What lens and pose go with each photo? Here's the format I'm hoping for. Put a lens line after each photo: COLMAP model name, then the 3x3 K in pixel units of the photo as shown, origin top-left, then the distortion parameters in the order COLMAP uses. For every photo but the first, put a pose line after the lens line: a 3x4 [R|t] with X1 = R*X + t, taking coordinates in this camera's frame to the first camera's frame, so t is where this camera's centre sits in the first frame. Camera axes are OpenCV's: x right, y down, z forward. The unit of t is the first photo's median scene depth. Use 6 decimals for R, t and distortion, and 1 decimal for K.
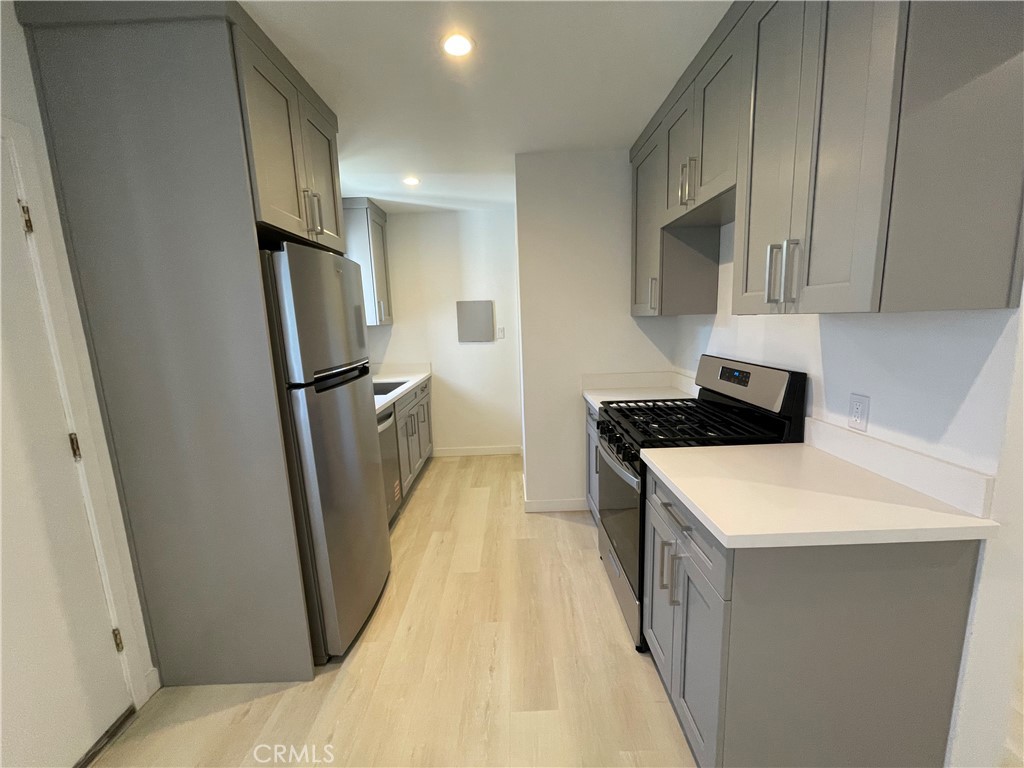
lens RADIAL K [[415.3, 0, 515.0], [0, 415.3, 385.4], [0, 0, 1]] dist [-0.000142, -0.000309]
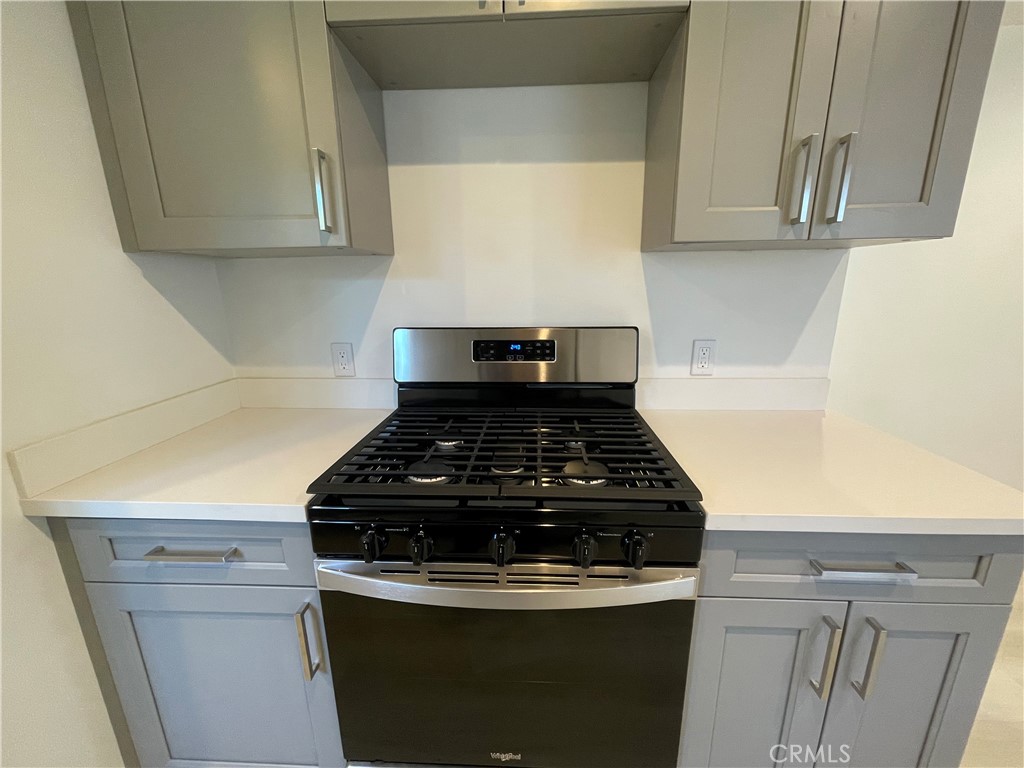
lens RADIAL K [[413.9, 0, 515.6], [0, 413.9, 383.8], [0, 0, 1]] dist [-0.005960, 0.000121]
pose [[0.056307, -0.204655, 0.977213, -0.140902], [0.170317, 0.966389, 0.192575, -0.122830], [-0.983779, 0.155593, 0.089270, 1.200508]]
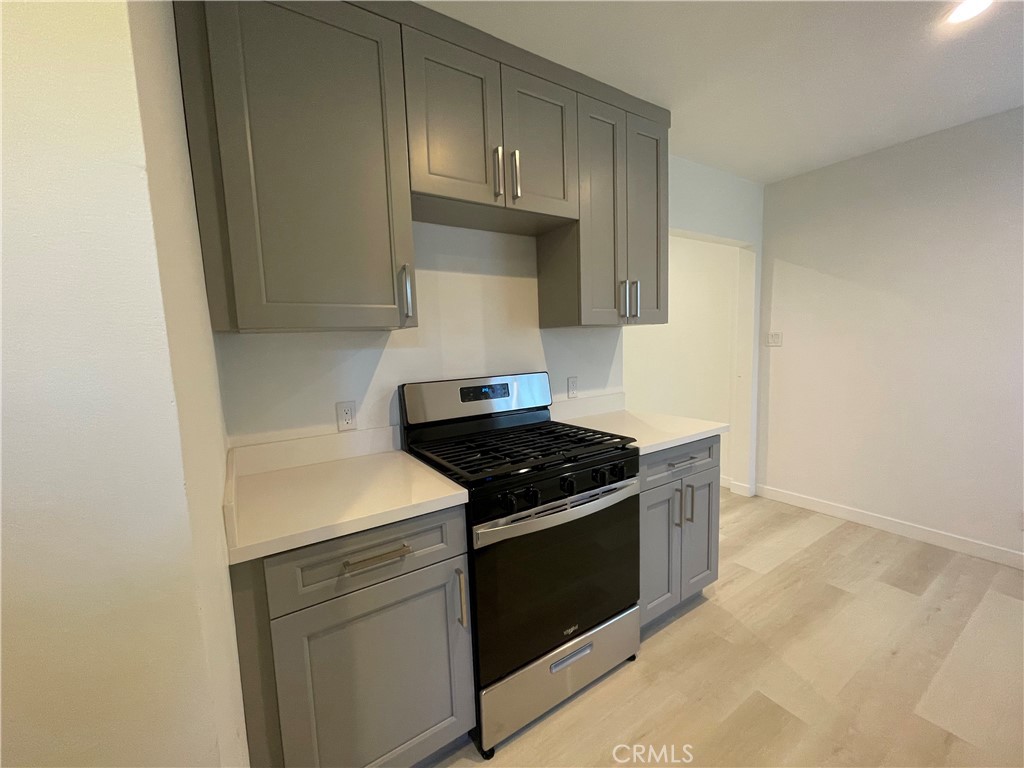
lens RADIAL K [[413.4, 0, 510.6], [0, 413.4, 385.2], [0, 0, 1]] dist [0.009404, -0.005299]
pose [[-0.537267, -0.034472, 0.842707, -0.395930], [0.191367, 0.968123, 0.161608, -0.232608], [-0.821415, 0.248093, -0.513544, 1.825933]]
